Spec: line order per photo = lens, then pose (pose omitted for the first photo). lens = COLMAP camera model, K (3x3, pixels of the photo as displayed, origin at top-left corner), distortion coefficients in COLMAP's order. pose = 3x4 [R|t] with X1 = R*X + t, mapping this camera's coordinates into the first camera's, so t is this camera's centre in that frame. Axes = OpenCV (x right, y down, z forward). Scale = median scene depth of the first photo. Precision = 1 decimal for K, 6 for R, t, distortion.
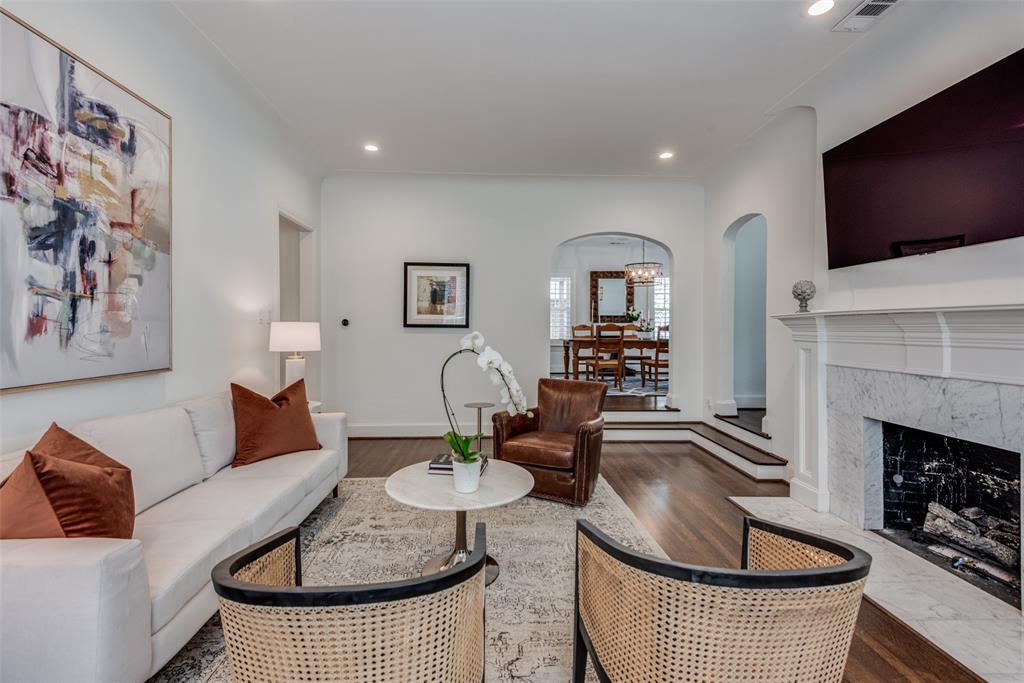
lens RADIAL K [[455.4, 0, 507.5], [0, 455.4, 331.9], [0, 0, 1]] dist [0.003801, -0.000353]
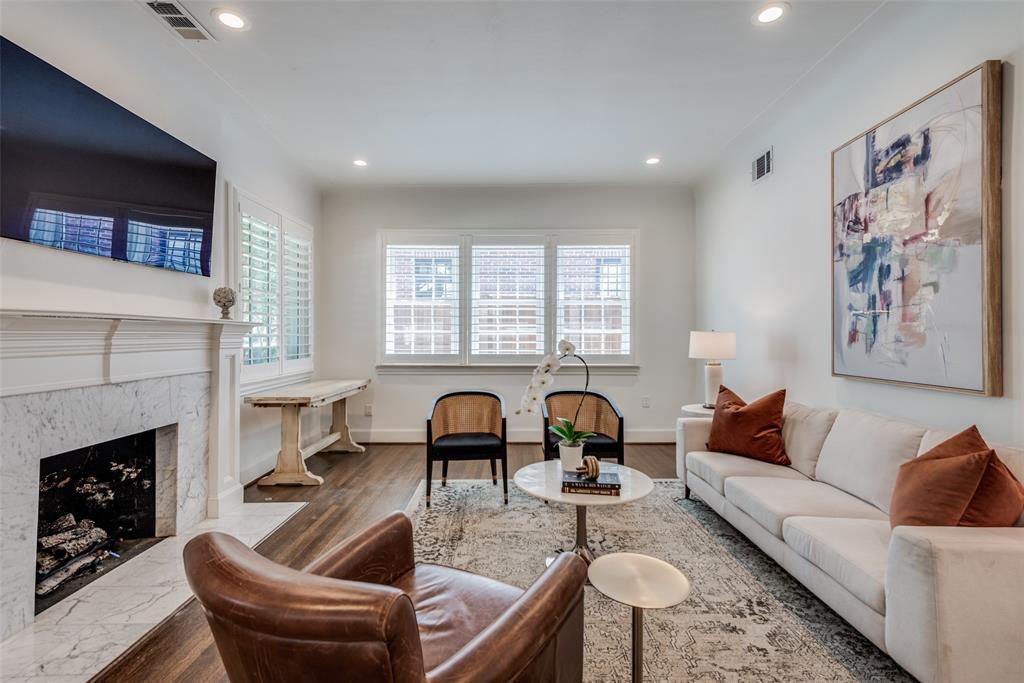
lens RADIAL K [[455.4, 0, 507.5], [0, 455.4, 331.9], [0, 0, 1]] dist [0.003801, -0.000353]
pose [[-0.999031, -0.003798, 0.043847, 0.025488], [-0.003750, 0.999992, 0.001175, -0.021134], [-0.043851, 0.001009, -0.999038, 2.076269]]
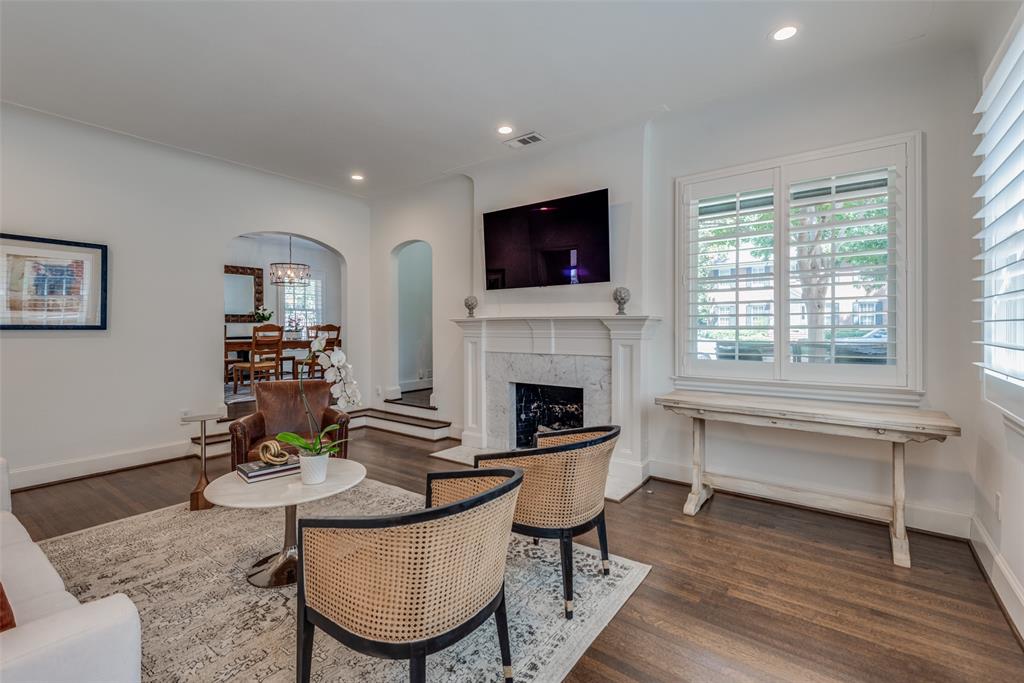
lens RADIAL K [[446.6, 0, 512.2], [0, 446.6, 334.6], [0, 0, 1]] dist [0.000852, -0.000094]
pose [[0.624098, -0.016240, 0.781177, -0.568890], [0.010244, 0.999868, 0.012603, -0.005769], [-0.781279, 0.000137, 0.624182, -0.009007]]
